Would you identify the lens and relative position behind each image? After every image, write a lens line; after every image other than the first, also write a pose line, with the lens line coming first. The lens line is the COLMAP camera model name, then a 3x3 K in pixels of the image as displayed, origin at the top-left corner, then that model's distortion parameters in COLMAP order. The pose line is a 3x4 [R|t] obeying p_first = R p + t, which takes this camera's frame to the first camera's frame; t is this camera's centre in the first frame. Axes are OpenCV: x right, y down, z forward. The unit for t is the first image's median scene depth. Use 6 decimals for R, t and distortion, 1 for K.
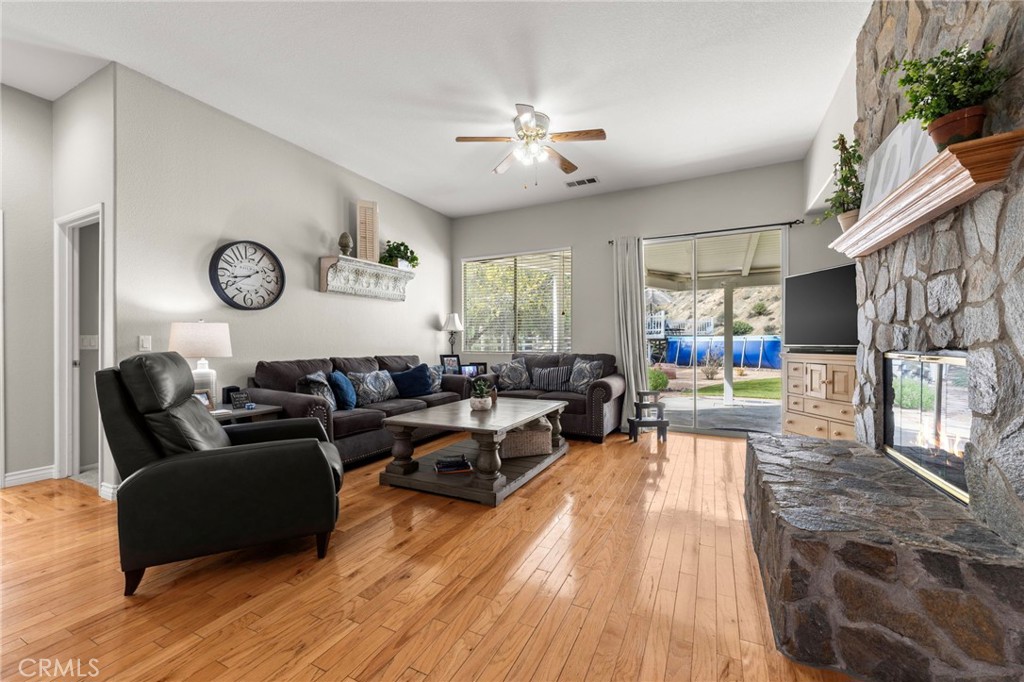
lens RADIAL K [[407.4, 0, 510.8], [0, 407.4, 342.1], [0, 0, 1]] dist [0.013791, -0.007102]
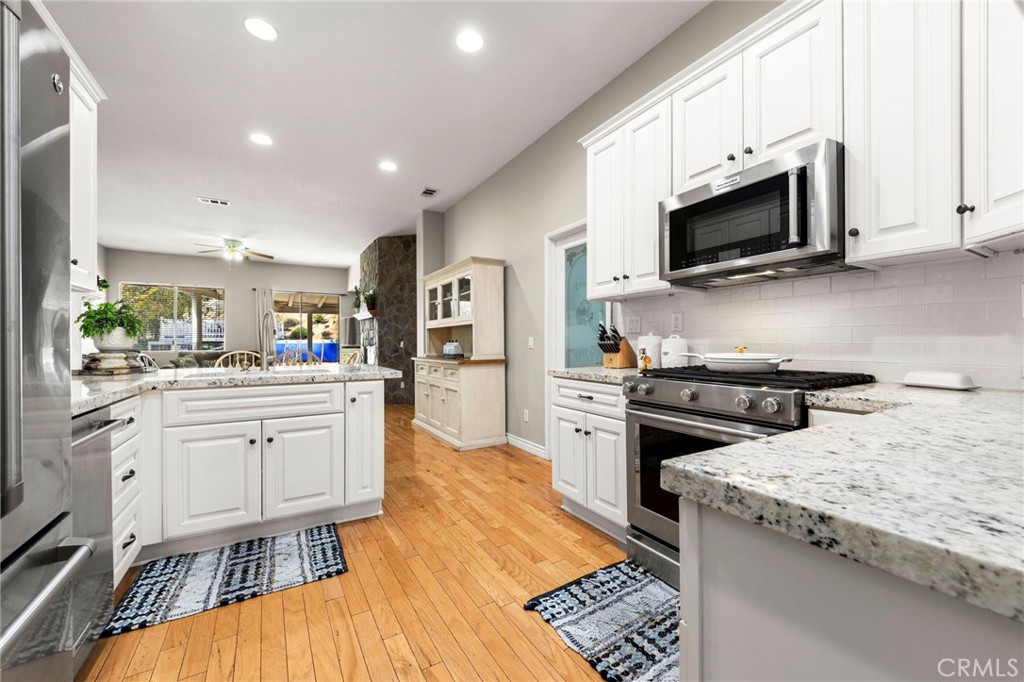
lens RADIAL K [[407.4, 0, 510.8], [0, 407.4, 342.1], [0, 0, 1]] dist [0.013791, -0.007102]
pose [[0.545356, 0.003214, 0.838199, -0.748397], [0.003784, 0.999973, -0.006296, 0.006041], [-0.838196, 0.006605, 0.545329, -1.080757]]
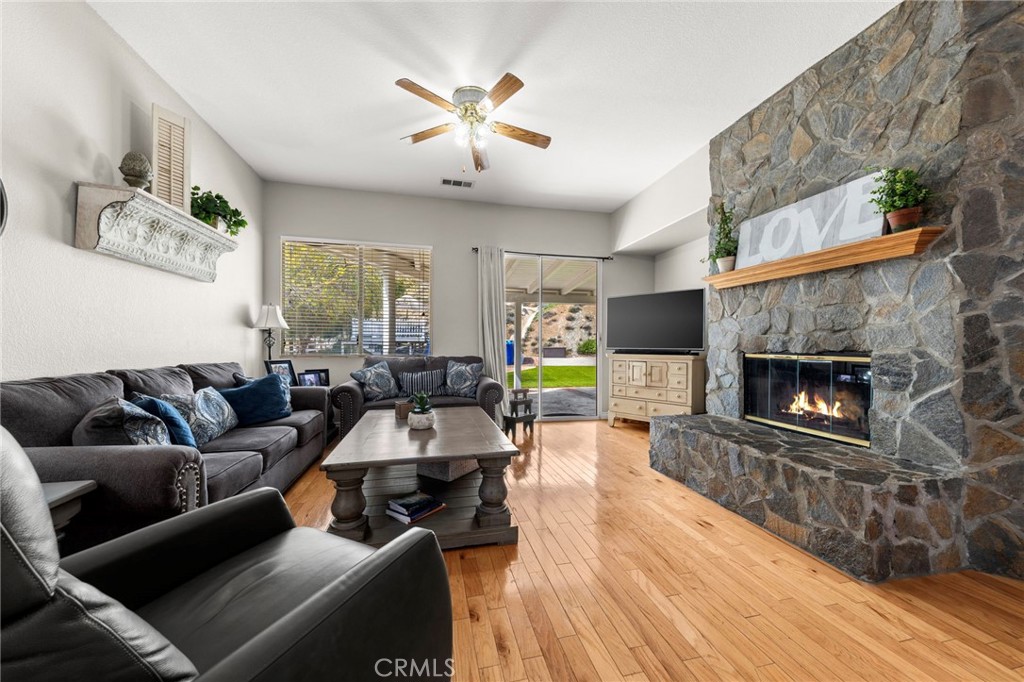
lens RADIAL K [[364.9, 0, 512.0], [0, 364.9, 341.0], [0, 0, 1]] dist [0.034606, -0.014753]
pose [[0.772441, 0.012759, 0.634958, -0.310678], [-0.006756, 0.999907, -0.011874, 0.000811], [-0.635050, 0.004882, 0.772456, 0.247826]]
